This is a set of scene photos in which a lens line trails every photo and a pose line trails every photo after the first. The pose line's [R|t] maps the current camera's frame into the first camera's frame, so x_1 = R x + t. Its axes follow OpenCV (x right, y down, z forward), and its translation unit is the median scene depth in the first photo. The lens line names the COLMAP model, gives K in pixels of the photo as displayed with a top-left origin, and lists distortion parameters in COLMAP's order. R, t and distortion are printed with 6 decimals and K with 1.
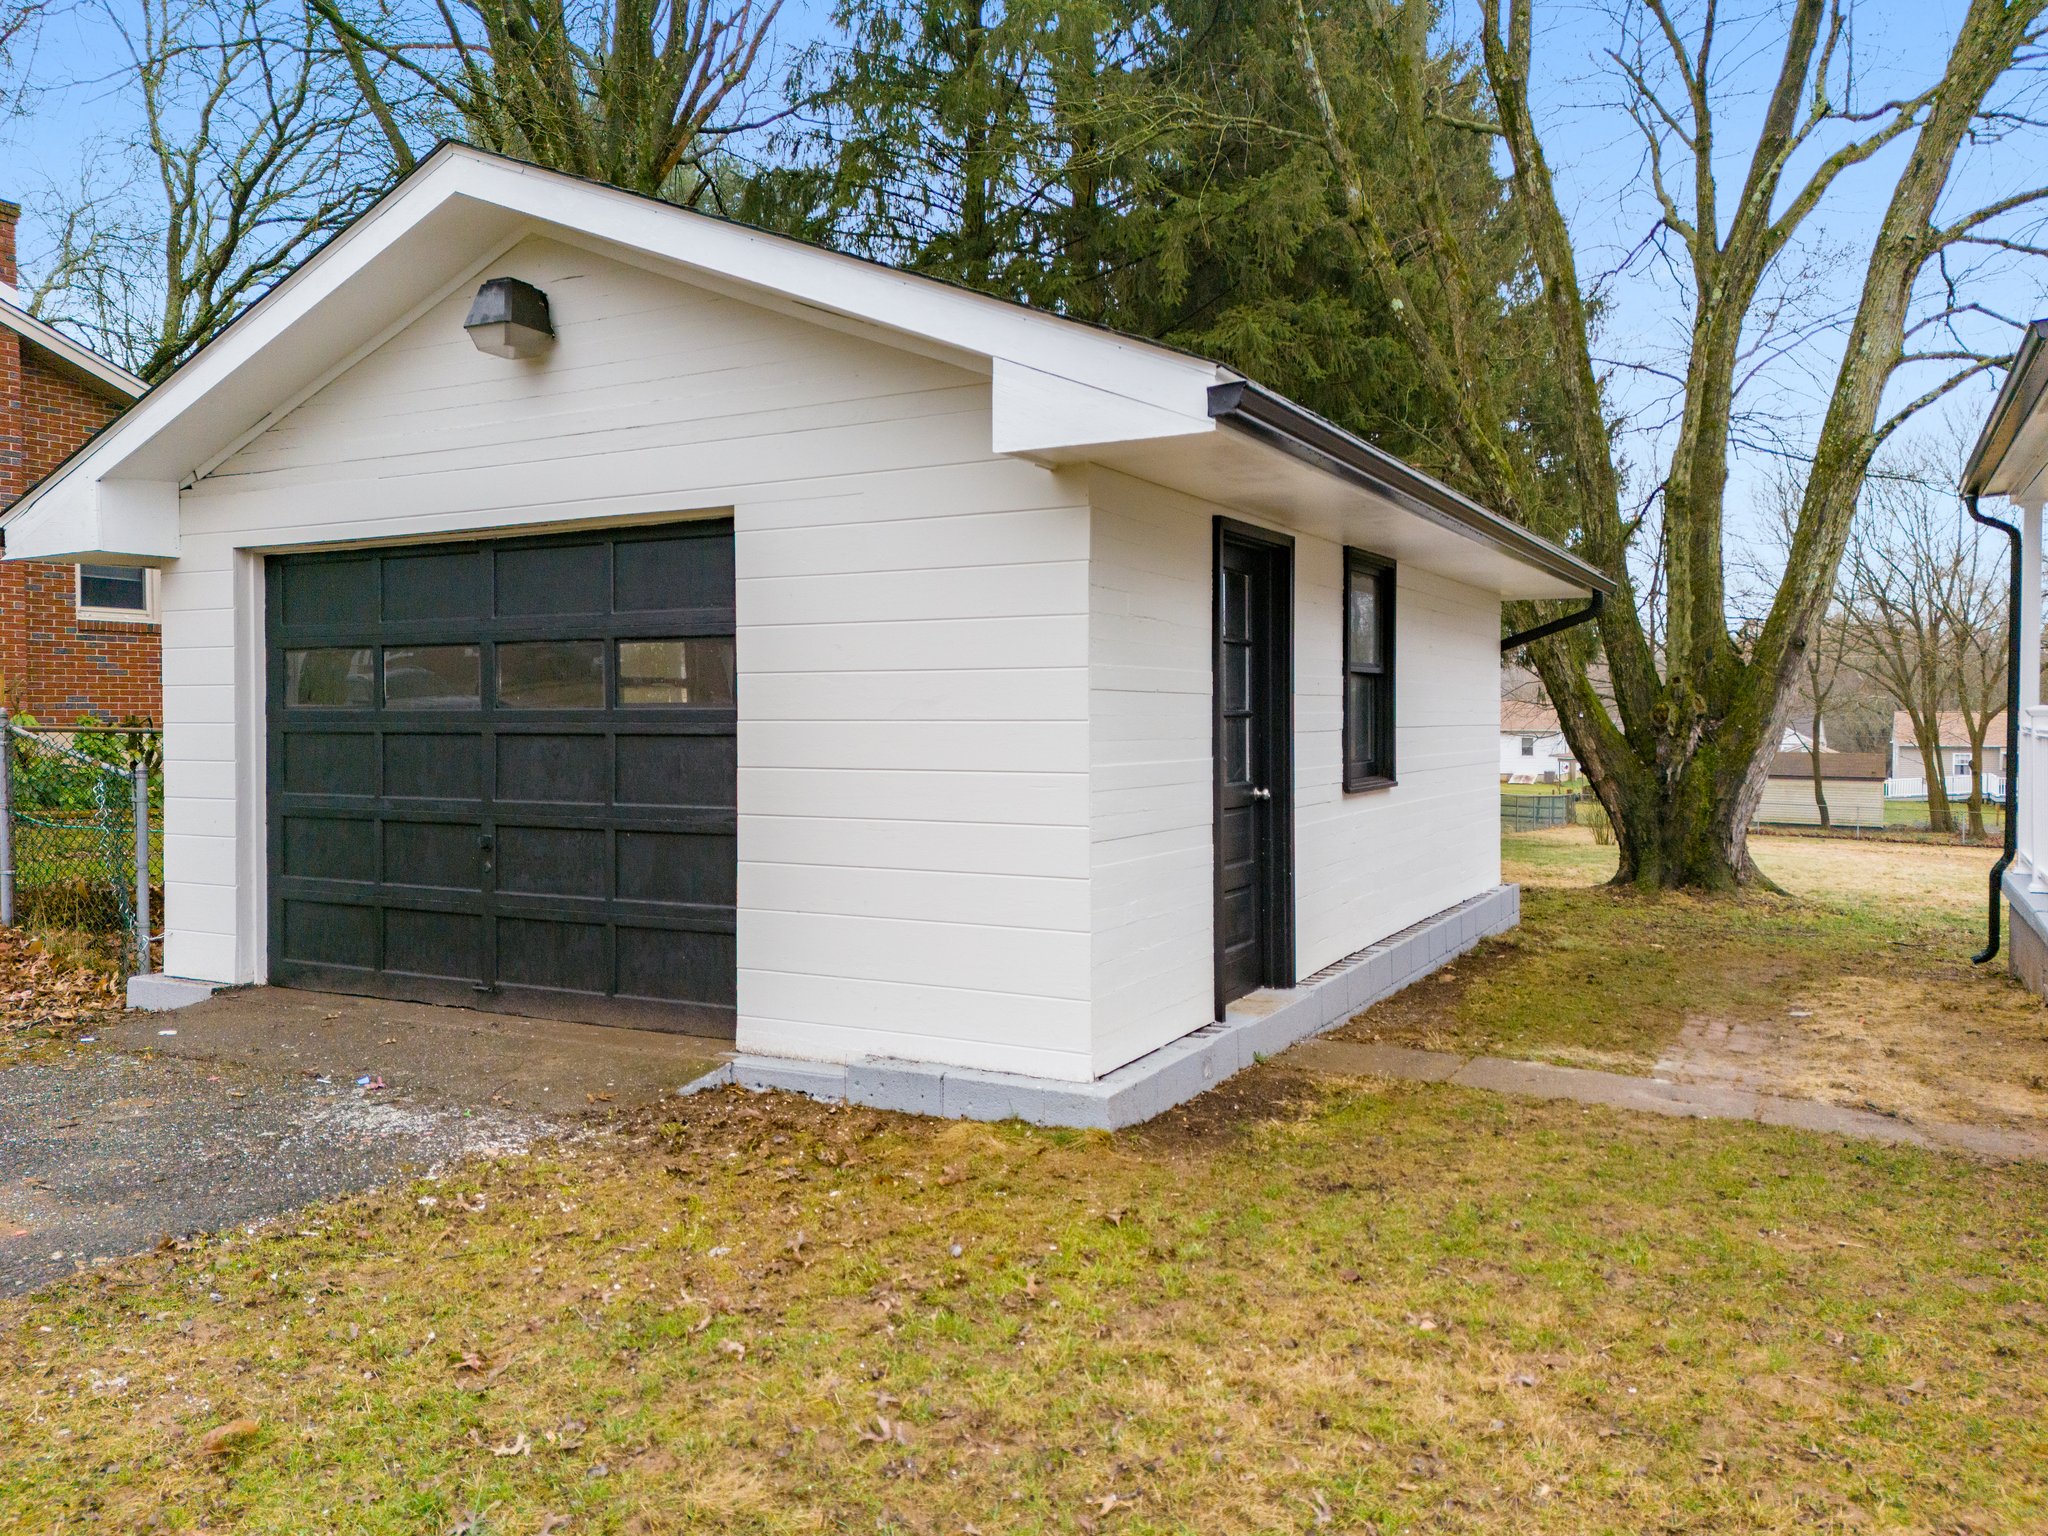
lens RADIAL K [[1498.4, 0, 1030.8], [0, 1498.4, 753.4], [0, 0, 1]] dist [0.092263, -0.089936]
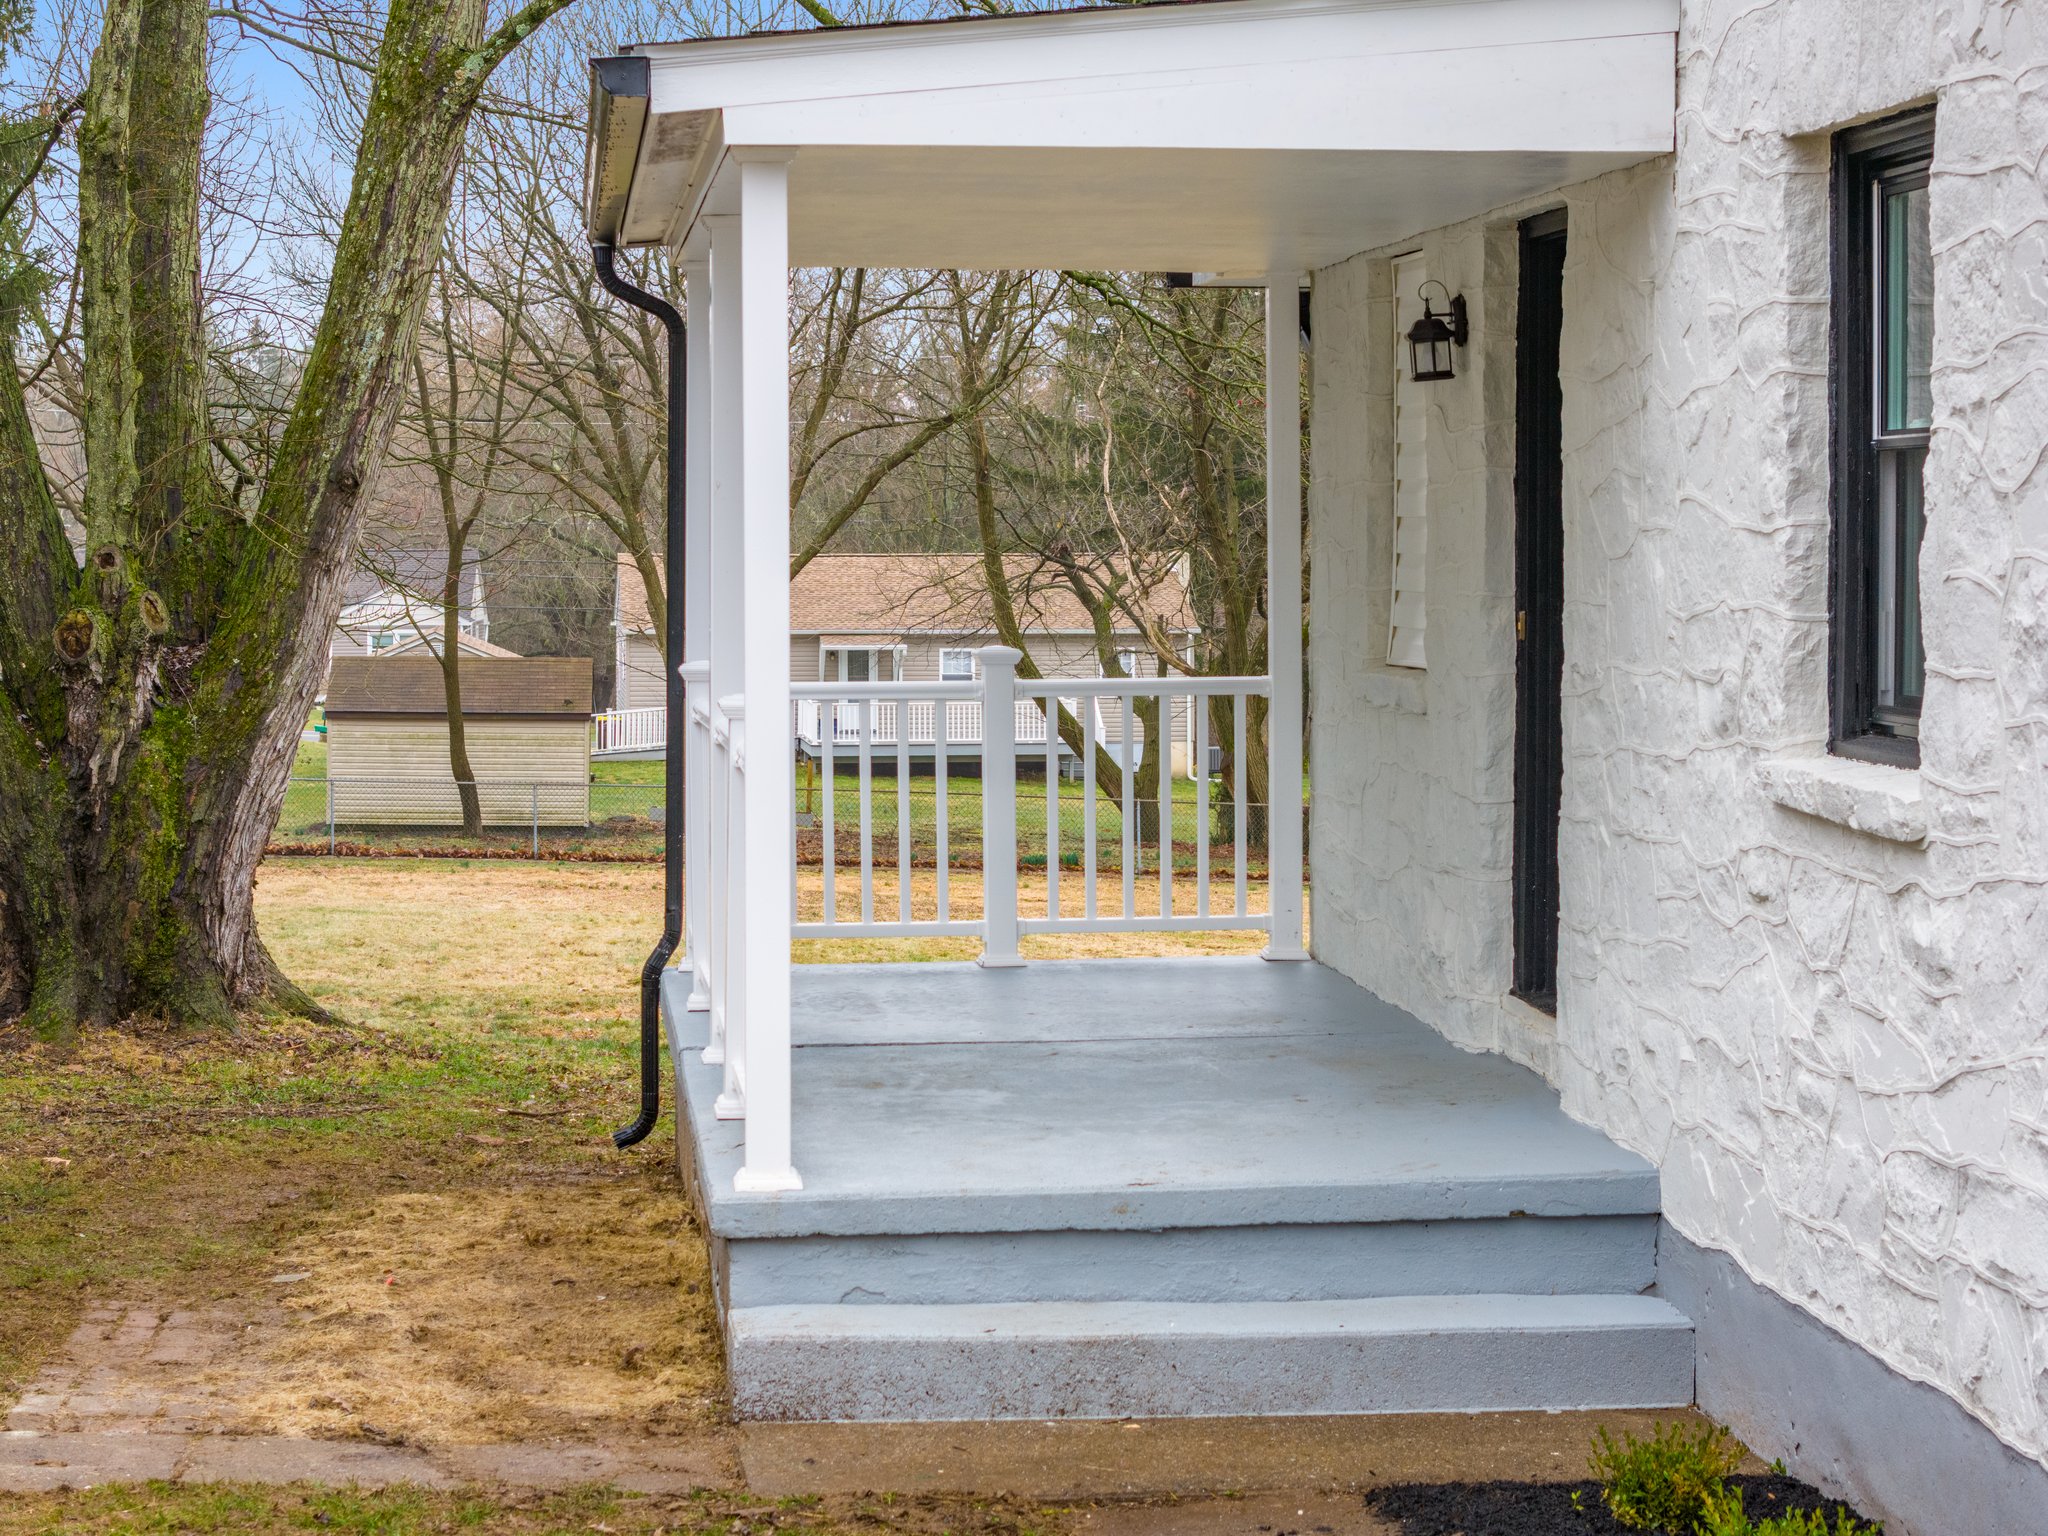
lens RADIAL K [[4120.5, 0, 1023.1], [0, 4120.5, 712.5], [0, 0, 1]] dist [-0.239797, 1.058038]
pose [[0.821712, -0.019220, 0.569579, -0.041038], [0.009590, 0.999756, 0.019901, -0.024723], [-0.569822, -0.010891, 0.821696, -0.147860]]
